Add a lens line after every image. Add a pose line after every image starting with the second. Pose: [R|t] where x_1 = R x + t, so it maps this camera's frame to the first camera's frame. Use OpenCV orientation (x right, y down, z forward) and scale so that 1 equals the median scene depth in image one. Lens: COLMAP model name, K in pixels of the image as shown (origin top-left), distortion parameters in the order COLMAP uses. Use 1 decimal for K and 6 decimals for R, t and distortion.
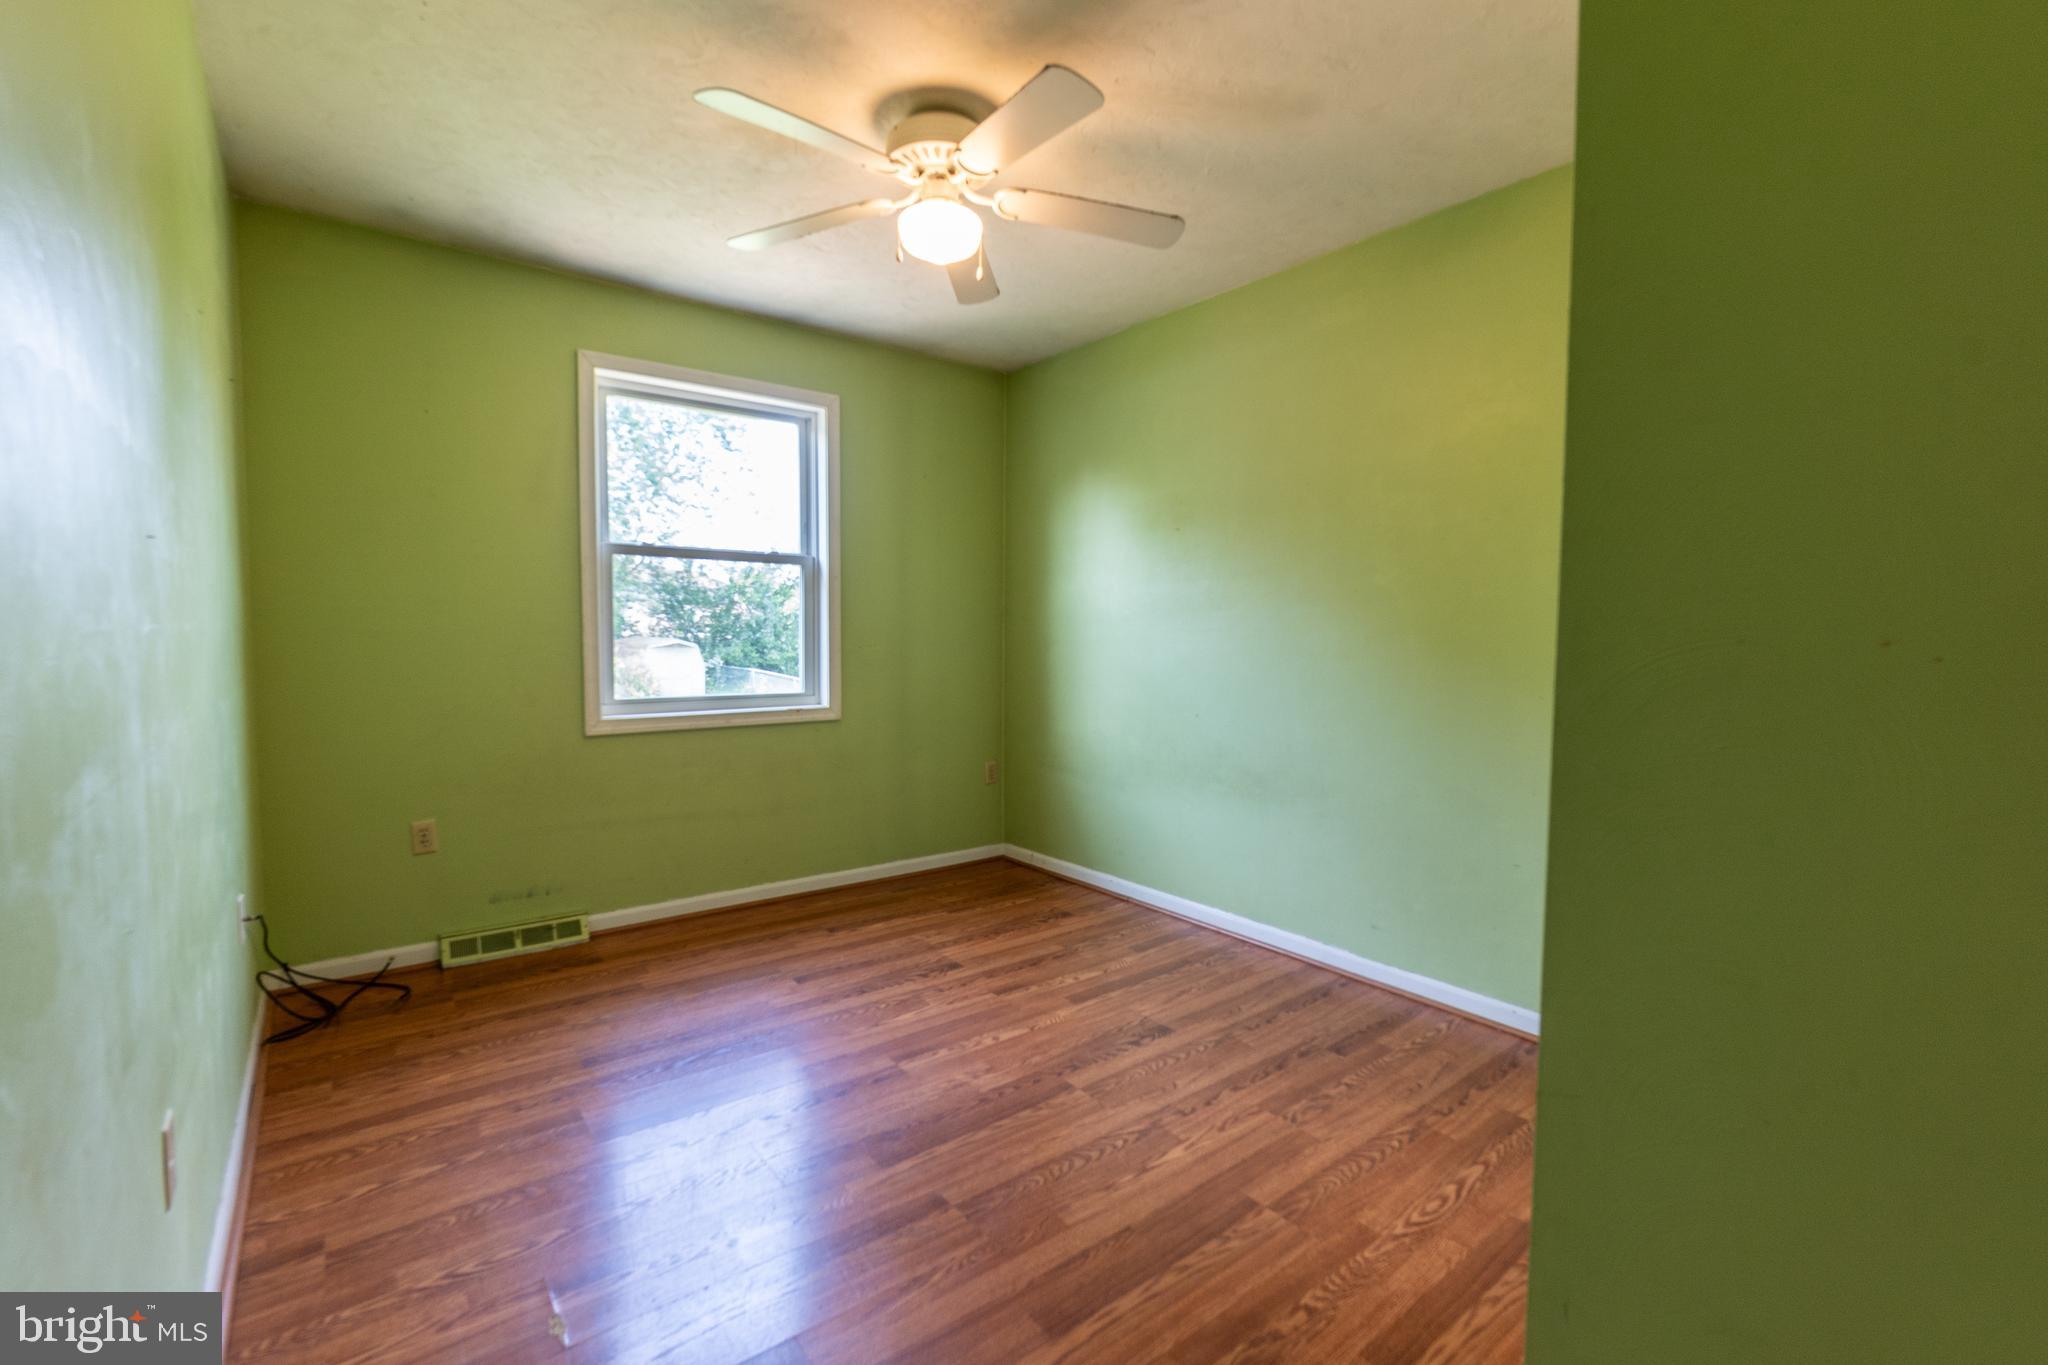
lens RADIAL K [[886.0, 0, 1020.0], [0, 886.0, 681.2], [0, 0, 1]] dist [-0.000065, -0.000053]
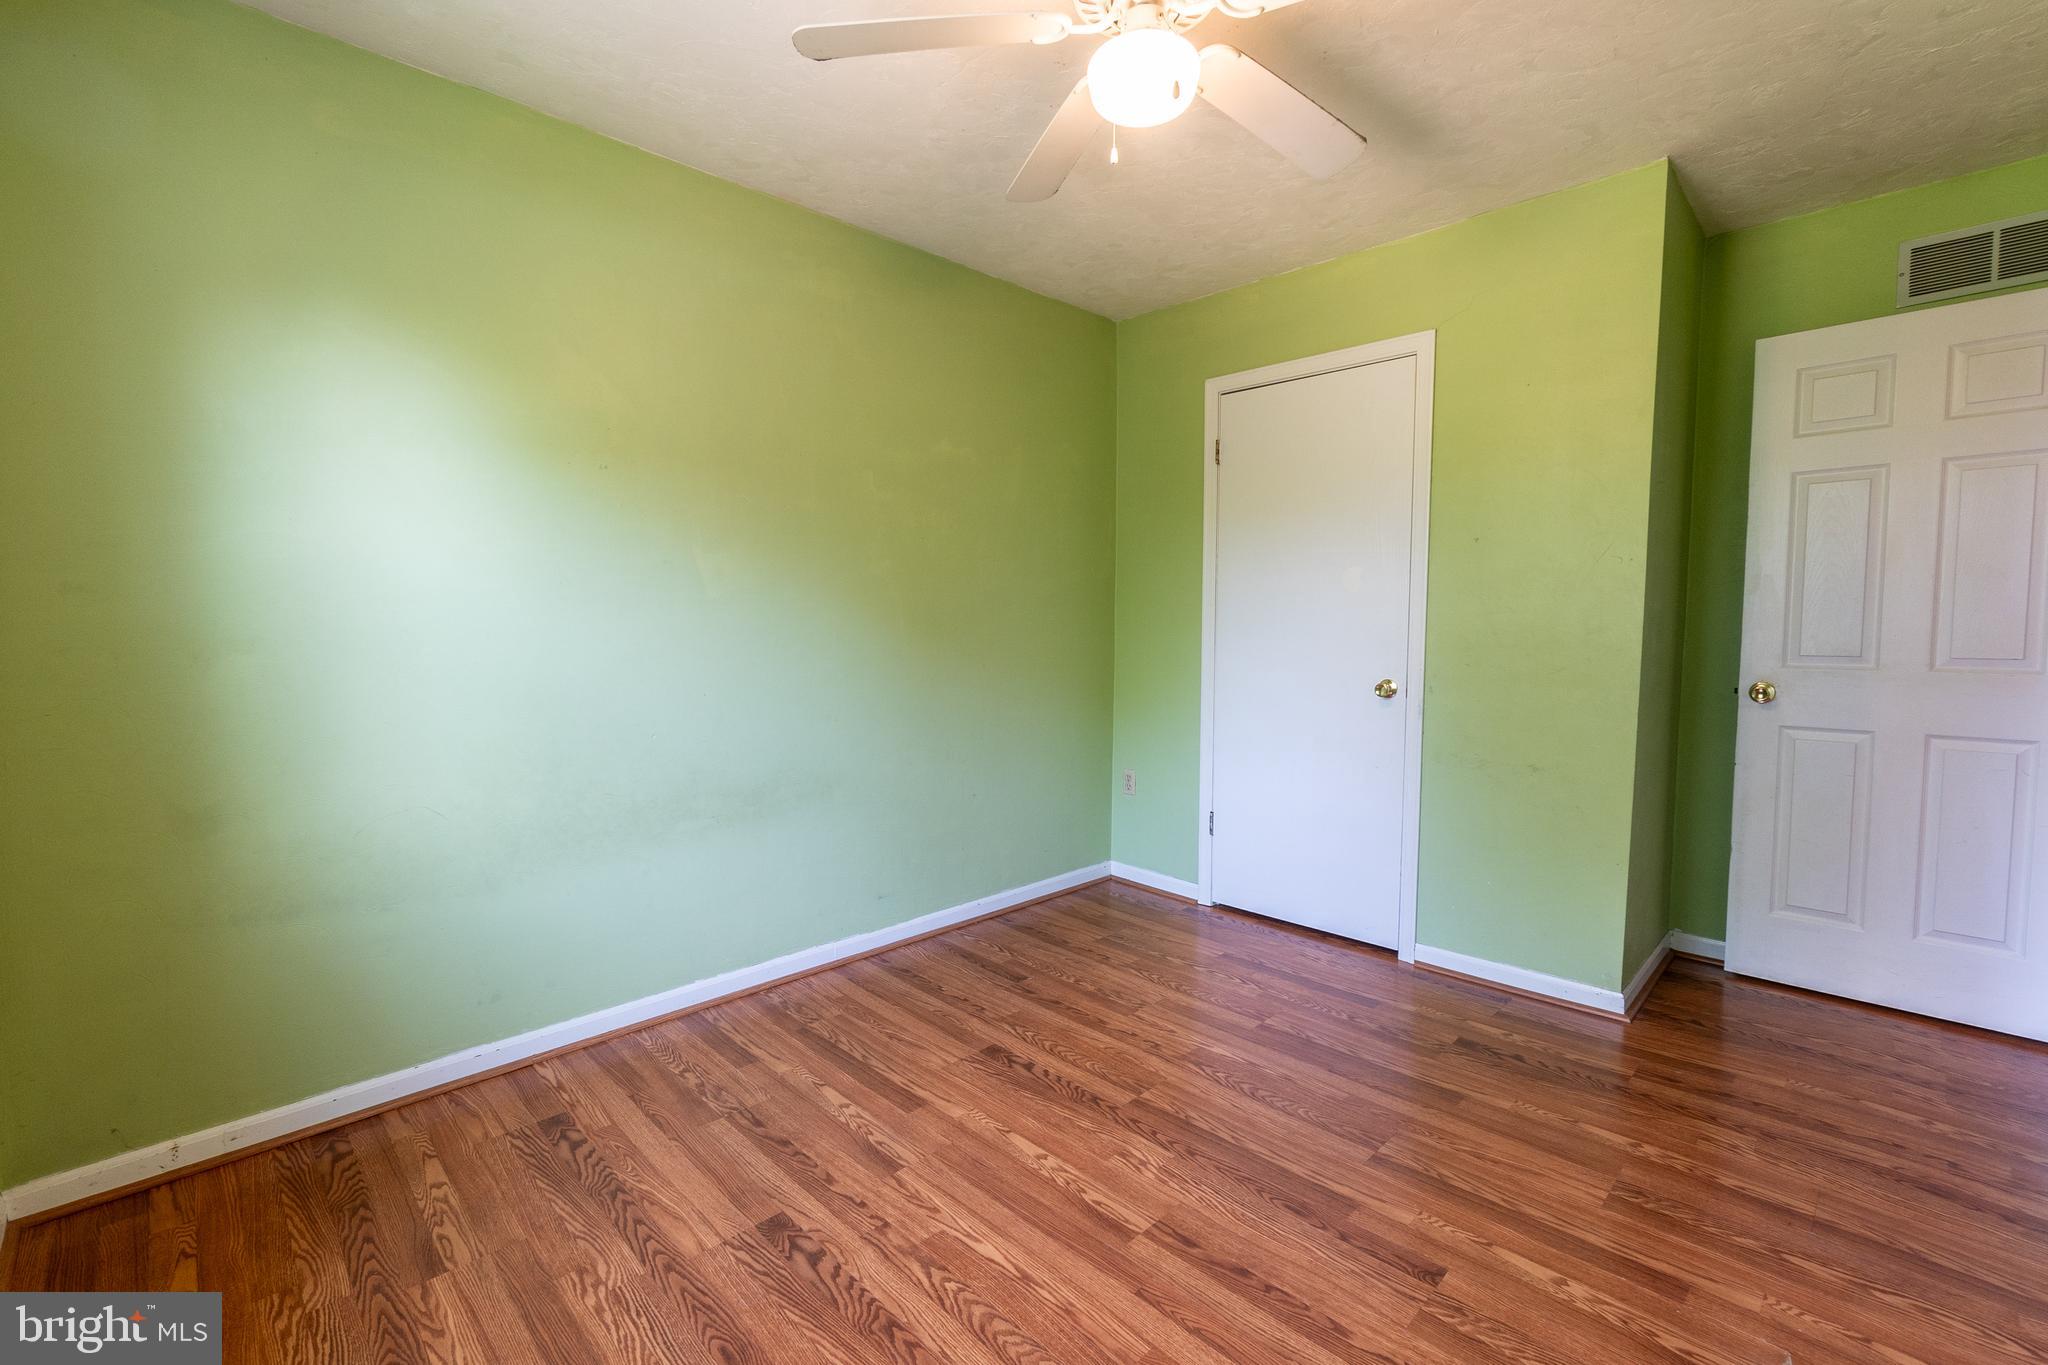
lens RADIAL K [[886.0, 0, 1020.0], [0, 886.0, 681.2], [0, 0, 1]] dist [-0.000065, -0.000053]
pose [[-0.115768, -0.081543, 0.989924, -0.668790], [0.052330, 0.994740, 0.088060, -0.067751], [-0.991897, 0.061997, -0.110891, 0.957041]]
